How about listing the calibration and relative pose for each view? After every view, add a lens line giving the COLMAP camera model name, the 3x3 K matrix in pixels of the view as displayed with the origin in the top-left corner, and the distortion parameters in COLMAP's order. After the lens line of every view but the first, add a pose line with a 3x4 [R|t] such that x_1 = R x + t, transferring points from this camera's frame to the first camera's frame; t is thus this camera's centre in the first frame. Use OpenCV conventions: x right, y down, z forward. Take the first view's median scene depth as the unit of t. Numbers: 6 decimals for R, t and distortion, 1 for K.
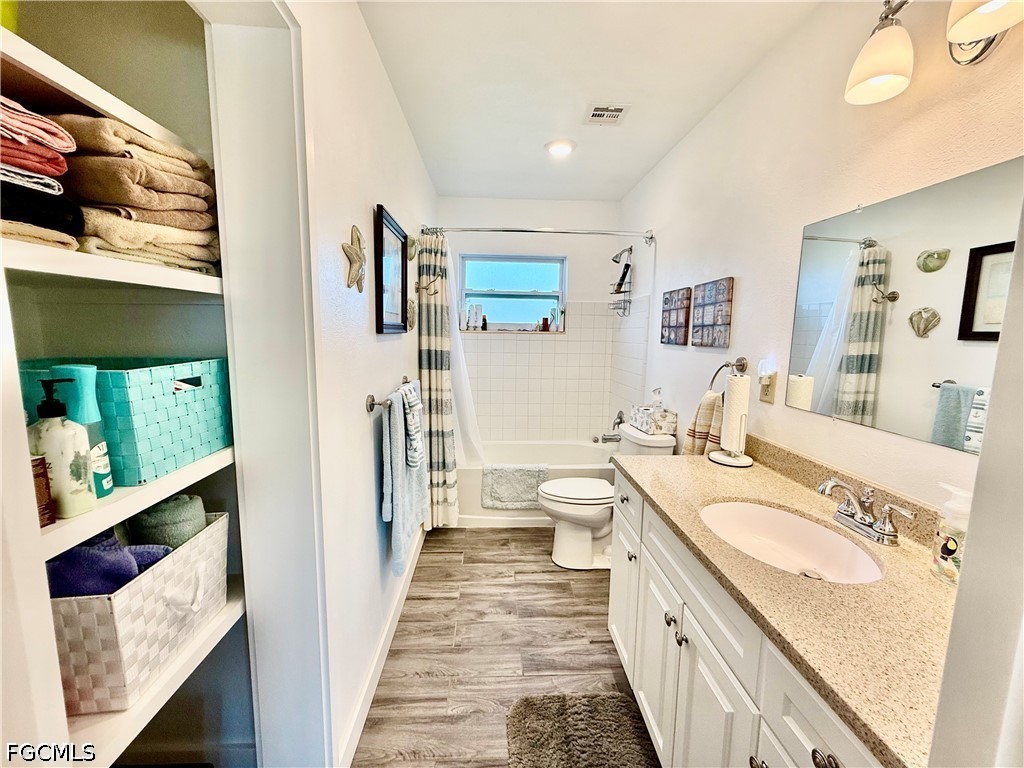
lens RADIAL K [[408.1, 0, 511.9], [0, 408.1, 385.5], [0, 0, 1]] dist [0.001141, -0.000060]
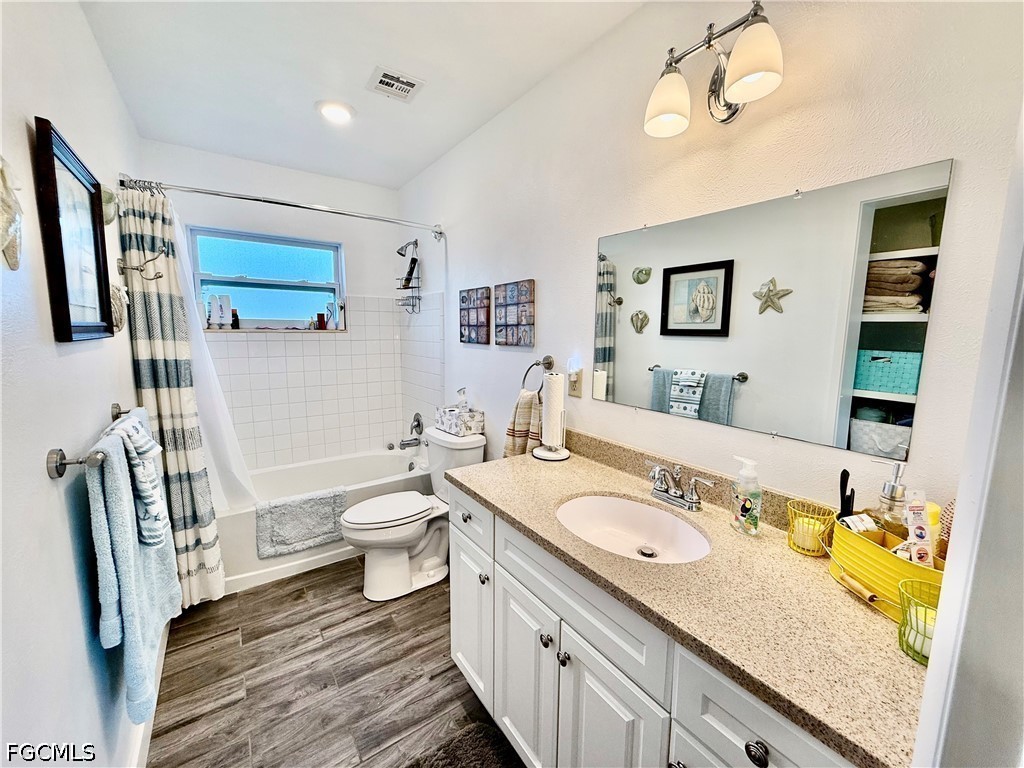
lens RADIAL K [[408.1, 0, 510.4], [0, 408.1, 384.8], [0, 0, 1]] dist [0.001141, -0.000060]
pose [[0.846429, -0.078585, 0.526671, -0.075683], [0.072680, 0.996844, 0.031934, -0.030167], [-0.527518, 0.011249, 0.849469, 0.128717]]
